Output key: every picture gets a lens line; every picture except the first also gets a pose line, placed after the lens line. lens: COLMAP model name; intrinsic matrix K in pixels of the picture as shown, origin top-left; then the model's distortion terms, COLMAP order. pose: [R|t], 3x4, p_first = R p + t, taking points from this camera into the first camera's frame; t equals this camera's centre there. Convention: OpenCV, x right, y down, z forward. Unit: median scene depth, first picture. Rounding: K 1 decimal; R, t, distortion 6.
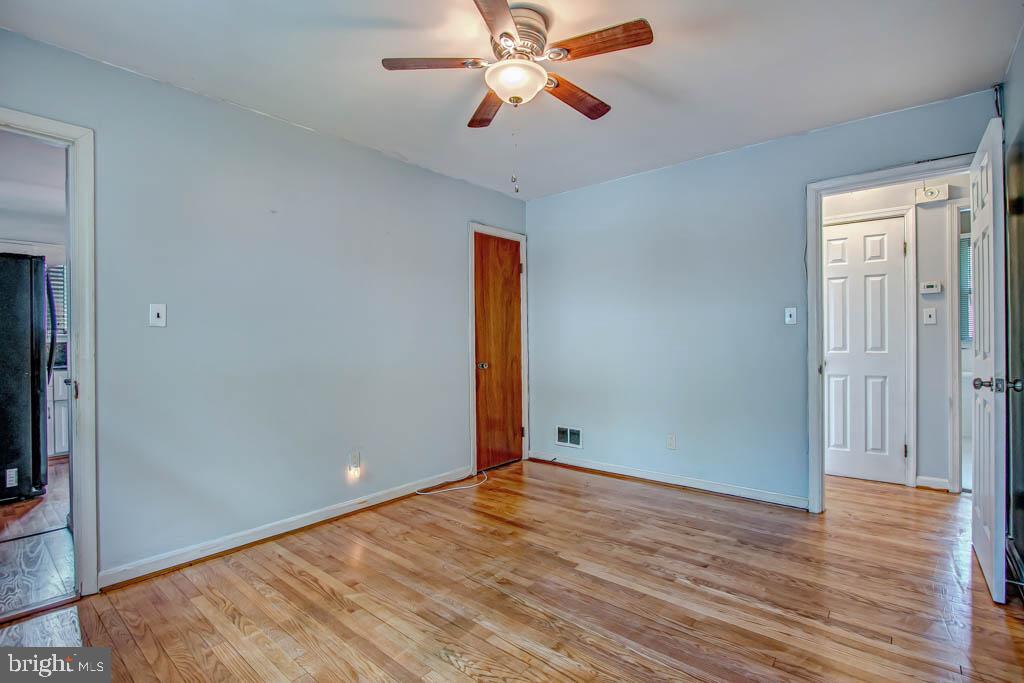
lens RADIAL K [[480.4, 0, 515.0], [0, 480.4, 335.8], [0, 0, 1]] dist [-0.021870, 0.003657]
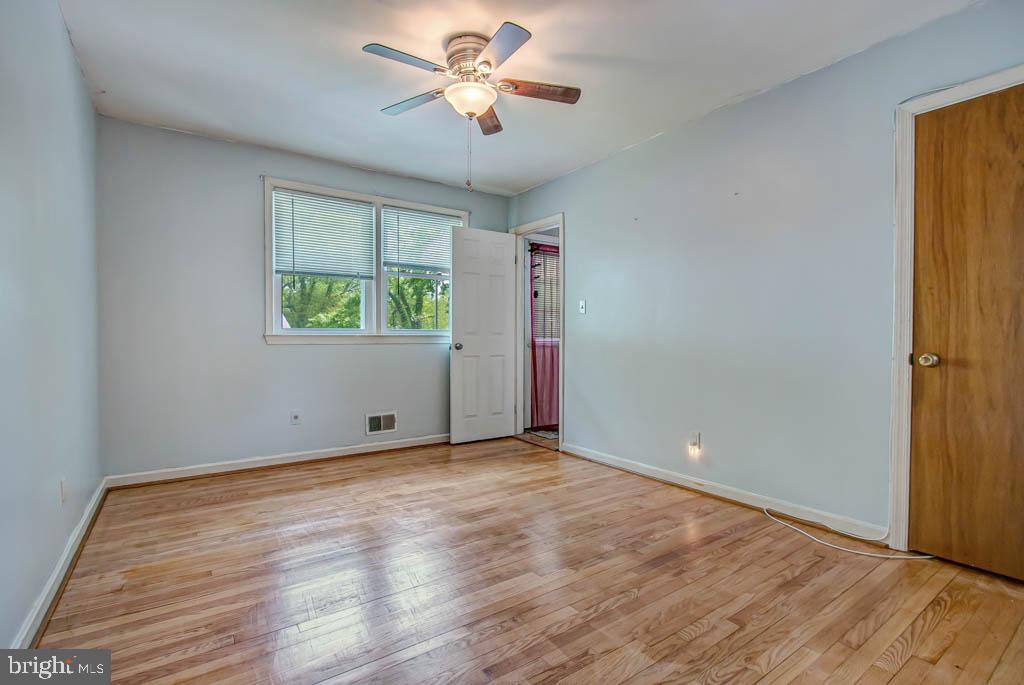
lens RADIAL K [[480.4, 0, 512.1], [0, 480.4, 345.8], [0, 0, 1]] dist [-0.021870, 0.003657]
pose [[-0.257521, 0.026582, -0.965907, 0.811780], [0.008605, 0.999645, 0.025216, 0.041208], [0.966234, -0.001818, -0.257658, 0.996113]]
